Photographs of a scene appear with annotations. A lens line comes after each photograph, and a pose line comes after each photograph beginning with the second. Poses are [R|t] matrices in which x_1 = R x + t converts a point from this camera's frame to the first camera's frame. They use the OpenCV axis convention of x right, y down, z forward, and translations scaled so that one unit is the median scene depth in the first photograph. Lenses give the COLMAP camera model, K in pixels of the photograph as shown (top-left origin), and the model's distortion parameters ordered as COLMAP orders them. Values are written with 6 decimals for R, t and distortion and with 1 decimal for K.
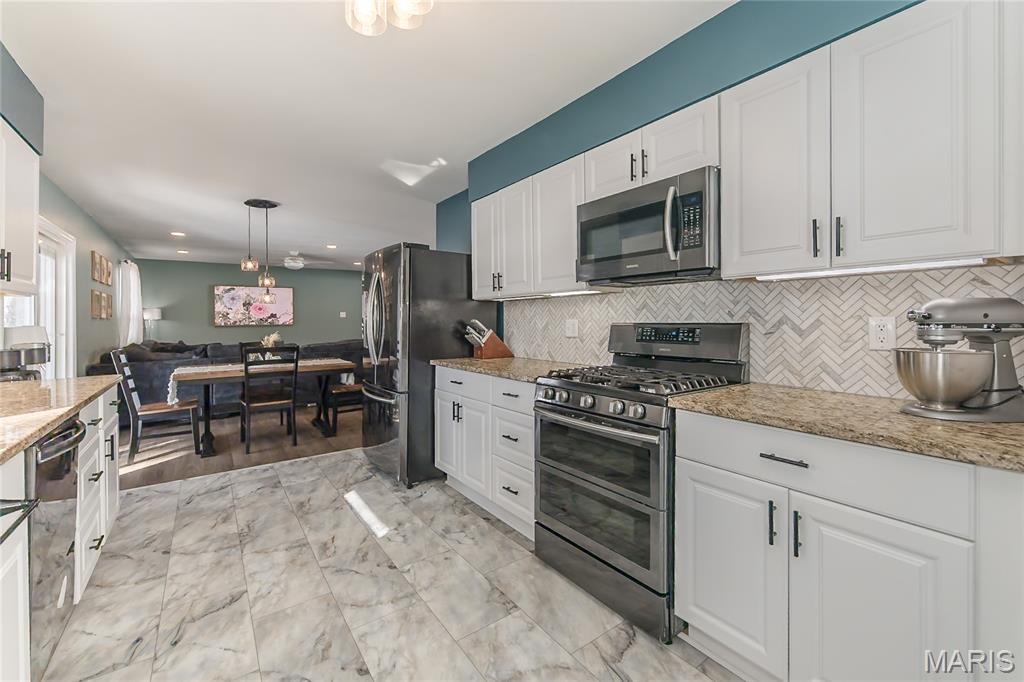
lens RADIAL K [[433.3, 0, 522.4], [0, 433.3, 319.9], [0, 0, 1]] dist [0.001105, 0.000246]
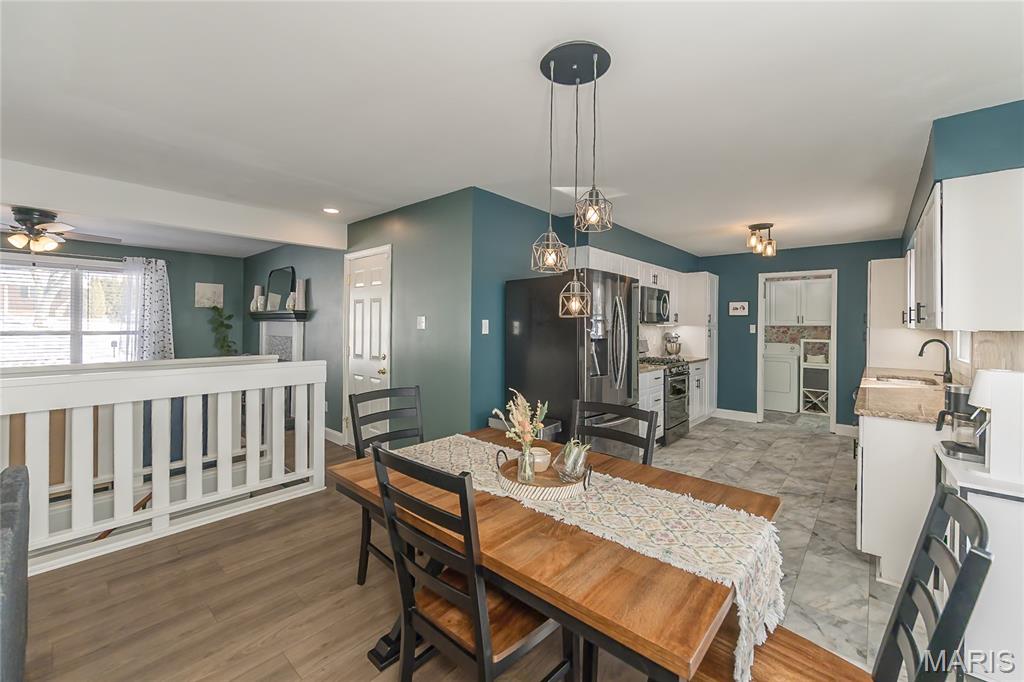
lens RADIAL K [[431.2, 0, 513.0], [0, 431.2, 323.8], [0, 0, 1]] dist [-0.049800, 0.024664]
pose [[-0.226489, 0.004512, 0.974003, -1.705570], [-0.008046, 0.999946, -0.006503, -0.052812], [-0.973981, -0.009310, -0.226440, 2.007421]]
